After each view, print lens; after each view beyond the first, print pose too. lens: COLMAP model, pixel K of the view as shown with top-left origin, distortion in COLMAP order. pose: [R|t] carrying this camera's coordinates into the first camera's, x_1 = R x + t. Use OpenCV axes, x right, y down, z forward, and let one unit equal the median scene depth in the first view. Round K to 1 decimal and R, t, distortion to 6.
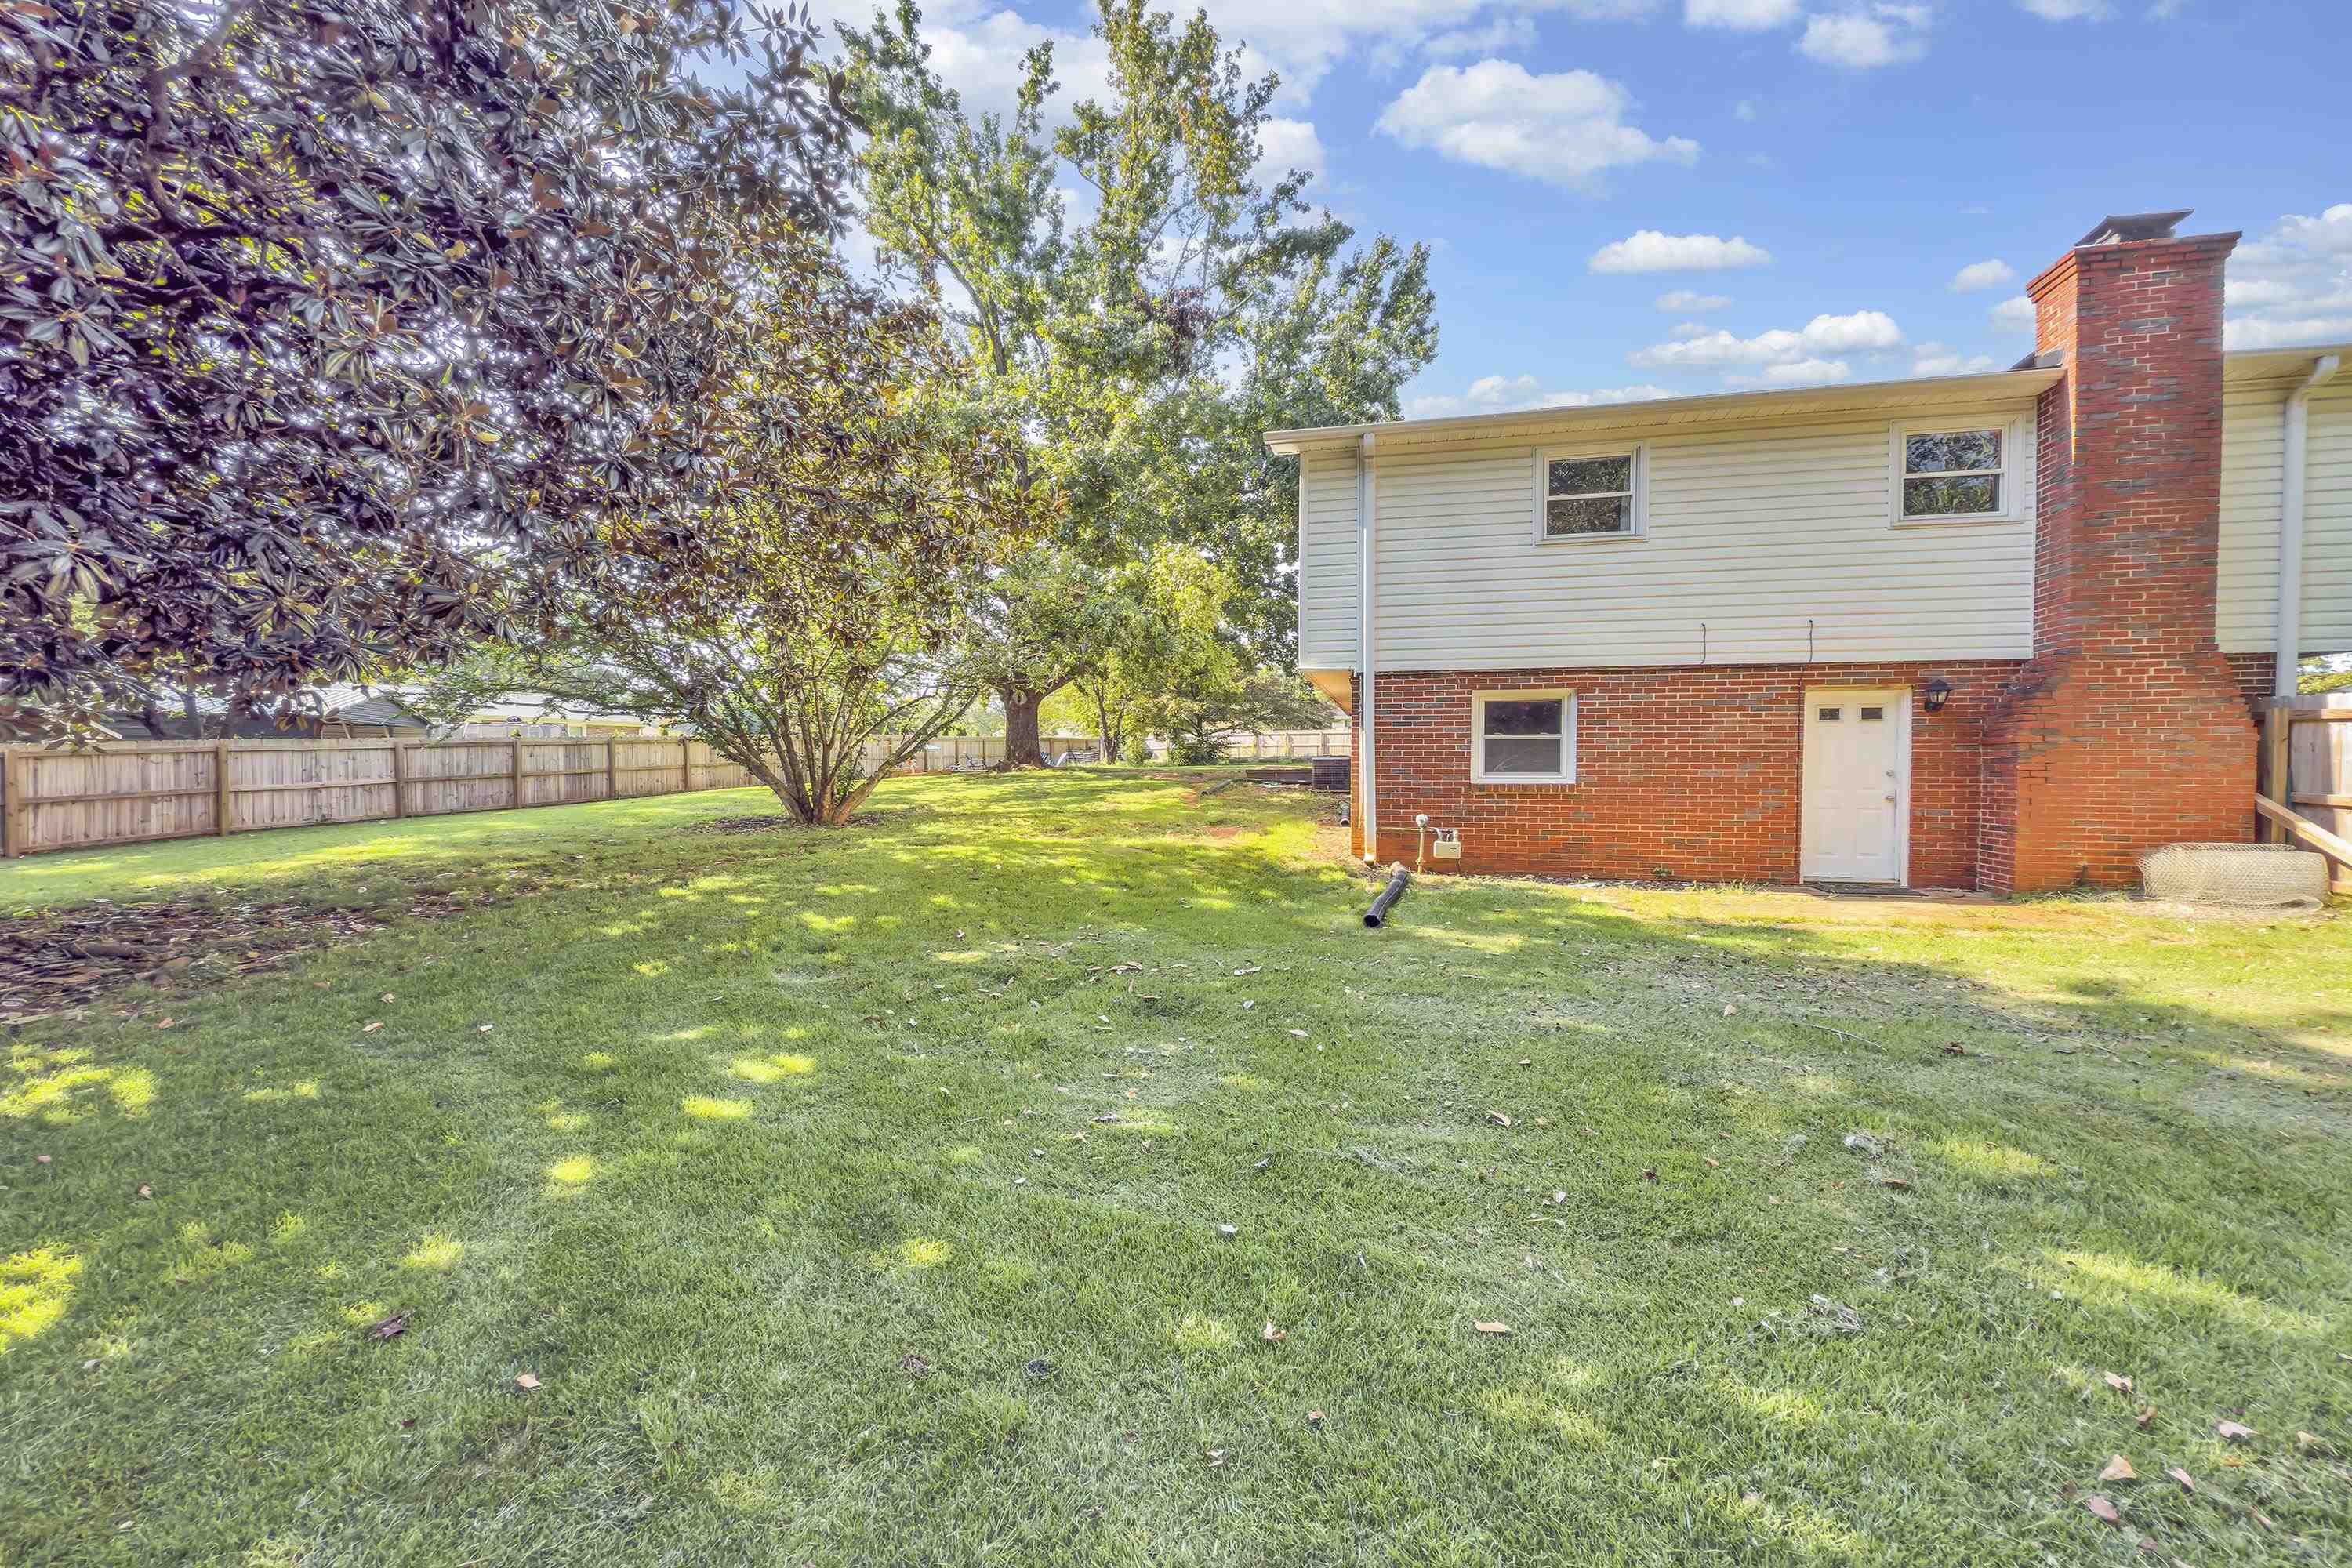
lens RADIAL K [[941.5, 0, 1176.2], [0, 941.5, 782.6], [0, 0, 1]] dist [-0.001637, 0.000203]
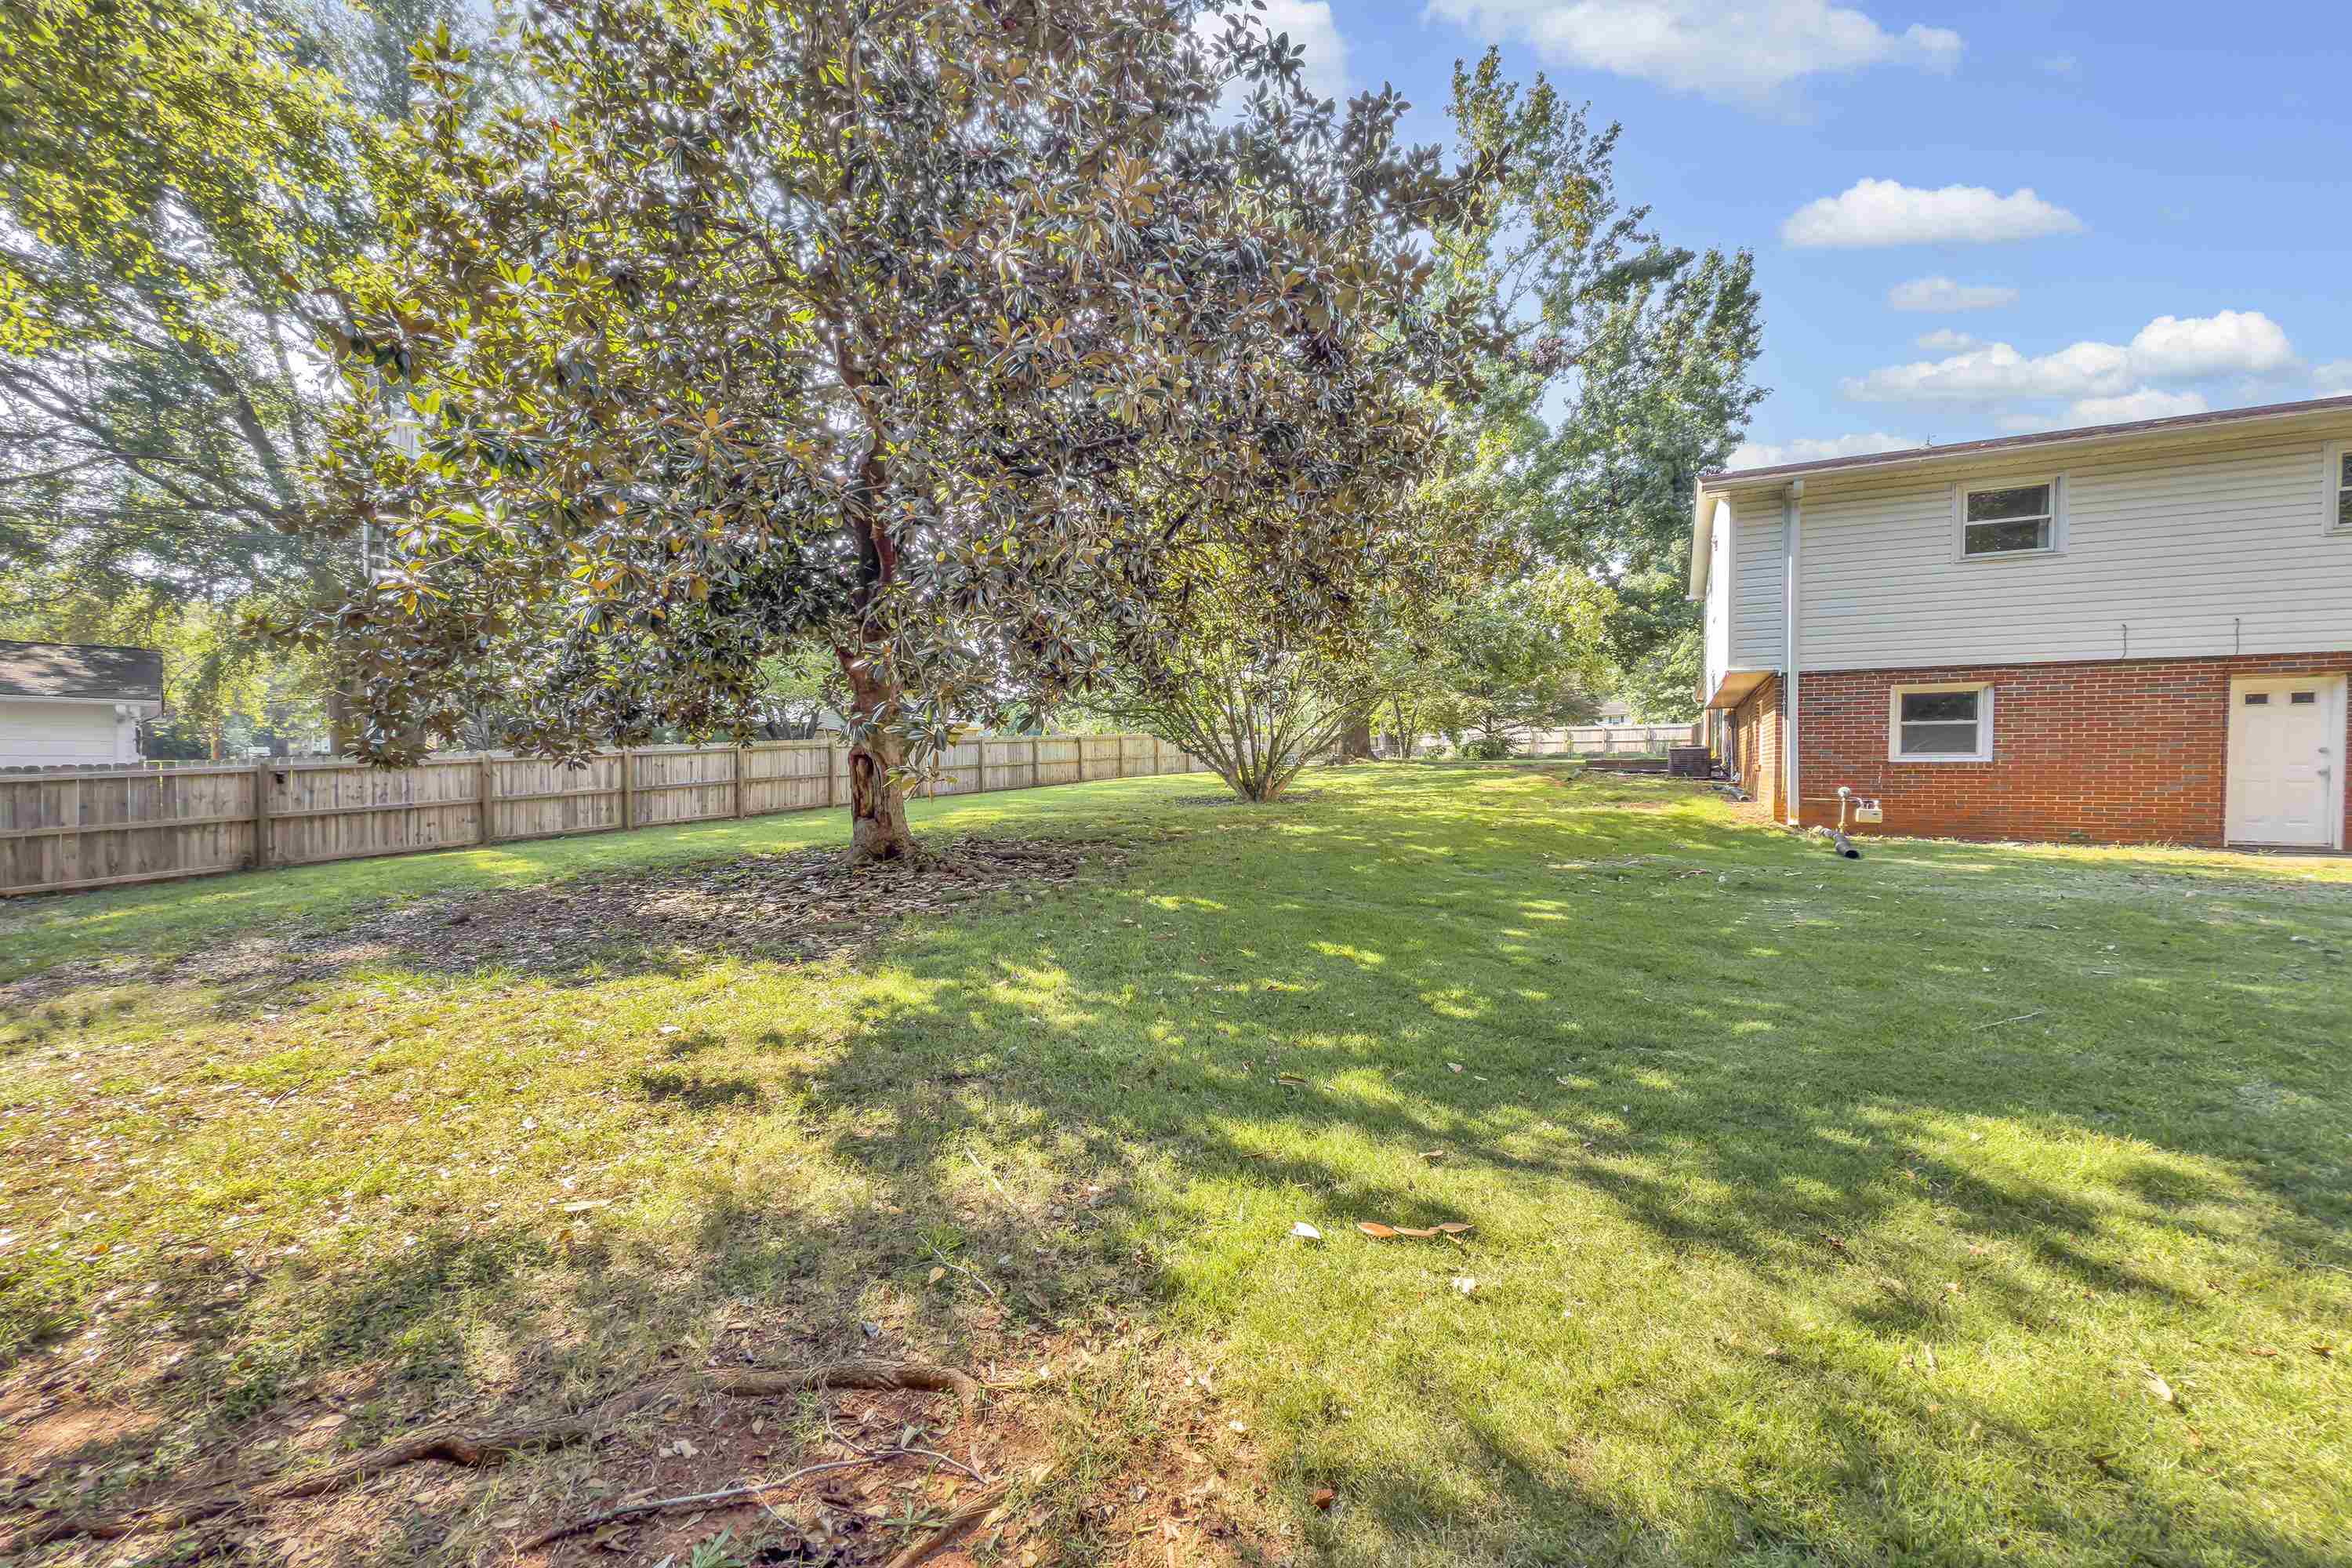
lens RADIAL K [[941.5, 0, 1175.3], [0, 941.5, 784.8], [0, 0, 1]] dist [-0.001637, 0.000203]
pose [[0.972702, 0.002385, -0.232047, -0.296311], [-0.002039, 0.999996, 0.001734, 0.029889], [0.232050, -0.001214, 0.972703, -0.387312]]
